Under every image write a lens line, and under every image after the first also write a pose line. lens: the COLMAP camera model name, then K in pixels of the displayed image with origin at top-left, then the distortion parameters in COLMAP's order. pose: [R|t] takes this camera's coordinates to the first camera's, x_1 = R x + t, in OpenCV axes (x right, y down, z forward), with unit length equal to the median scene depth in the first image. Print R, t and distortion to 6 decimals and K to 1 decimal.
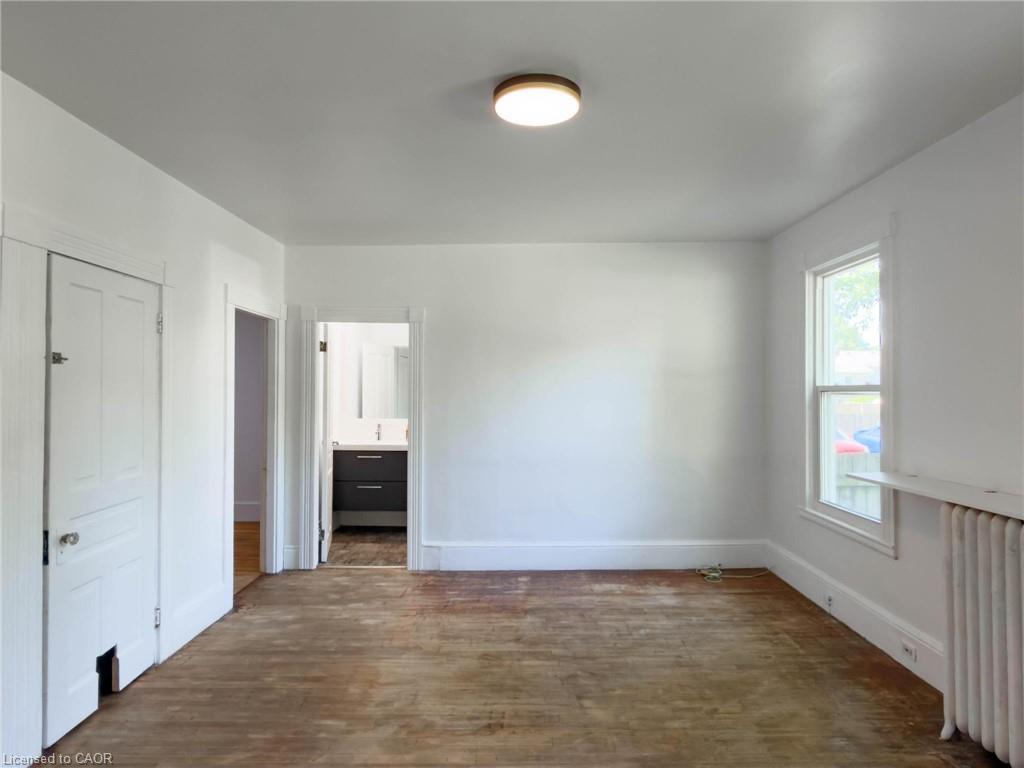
lens RADIAL K [[616.8, 0, 512.0], [0, 616.8, 384.0], [0, 0, 1]] dist [0.000423, 0.000153]
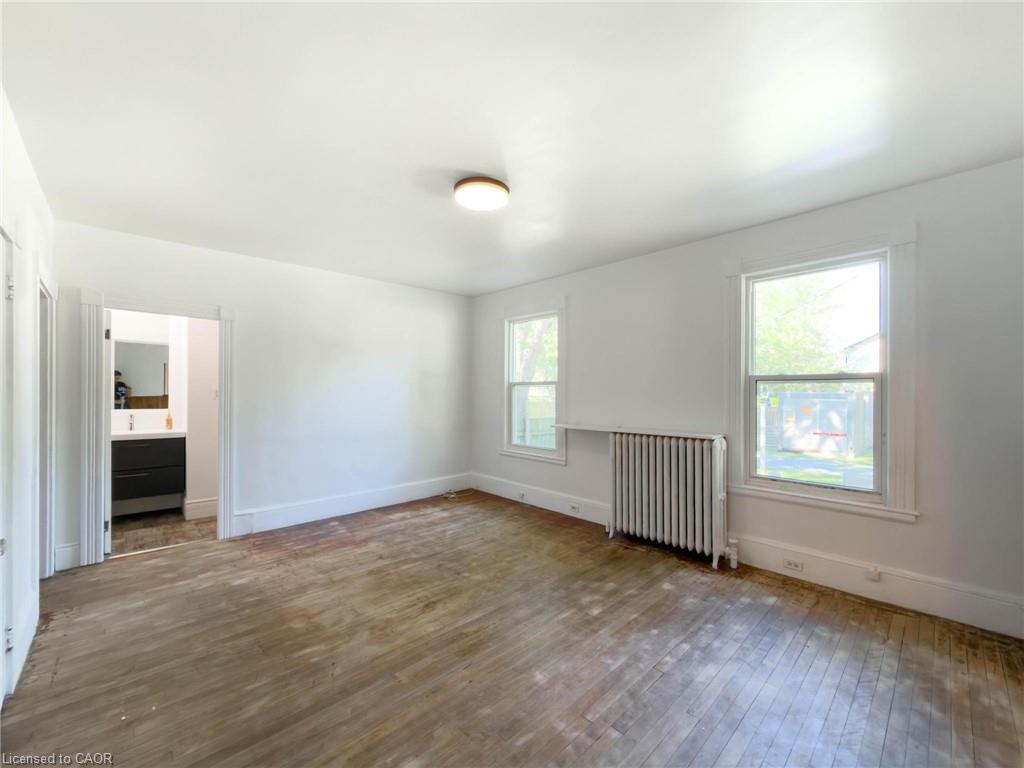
lens RADIAL K [[417.7, 0, 515.0], [0, 417.7, 389.6], [0, 0, 1]] dist [0.000931, 0.000099]
pose [[0.720673, 0.007743, 0.693231, -0.383360], [-0.012497, 0.999920, 0.001822, 0.023746], [-0.693162, -0.009976, 0.720713, 0.094651]]
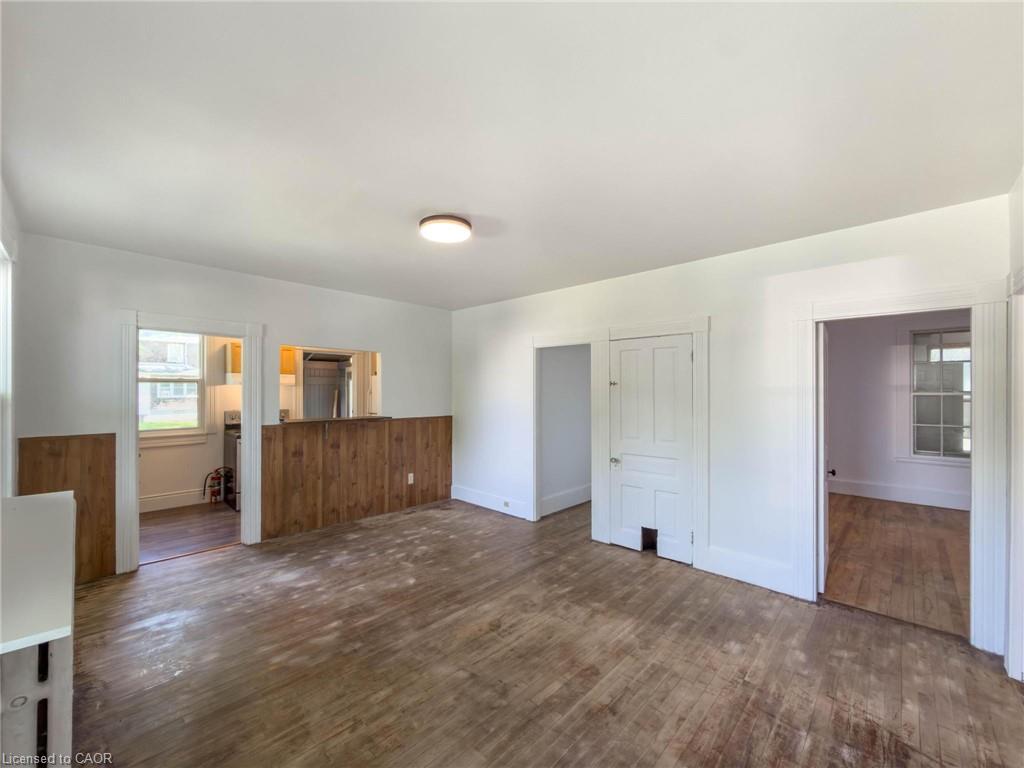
lens RADIAL K [[417.7, 0, 515.0], [0, 417.7, 389.6], [0, 0, 1]] dist [0.000931, 0.000099]
pose [[-0.685169, -0.005050, -0.728366, 0.442551], [0.007475, 0.999875, -0.013965, -0.000210], [0.728345, -0.015013, -0.685046, 1.142258]]
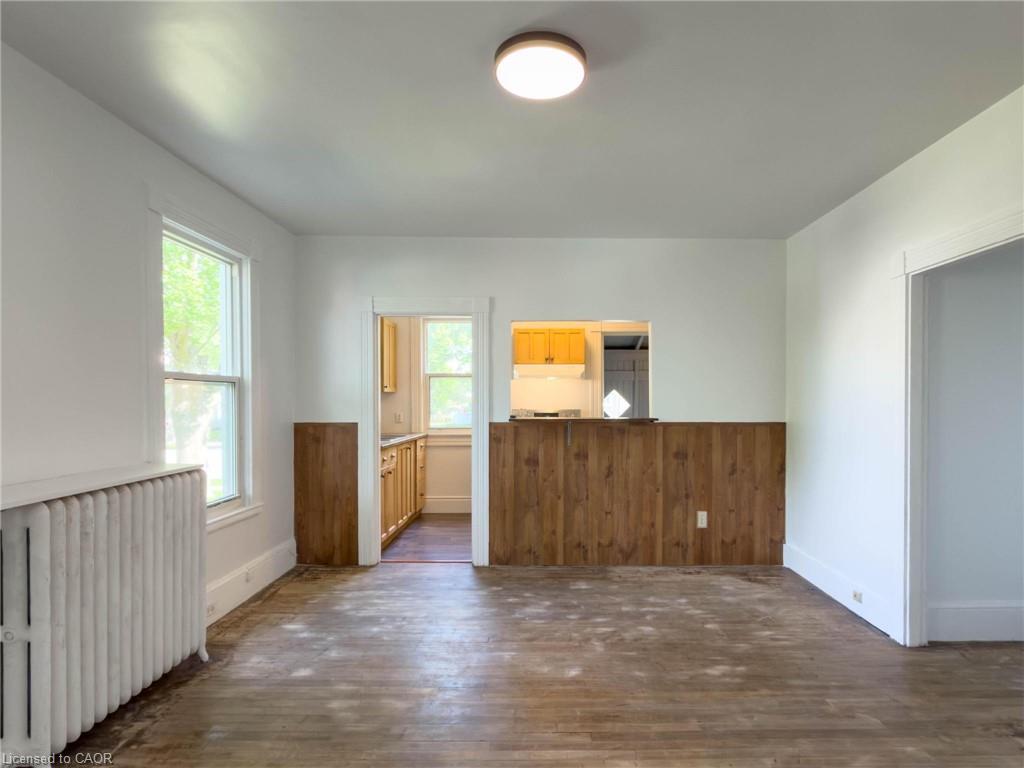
lens RADIAL K [[574.8, 0, 541.6], [0, 574.8, 407.7], [0, 0, 1]] dist [-0.000540, 0.000445]
pose [[-0.999946, -0.000316, -0.010369, 0.027728], [-0.000291, 0.999997, -0.002417, 0.042726], [0.010370, -0.002414, -0.999943, 1.125544]]
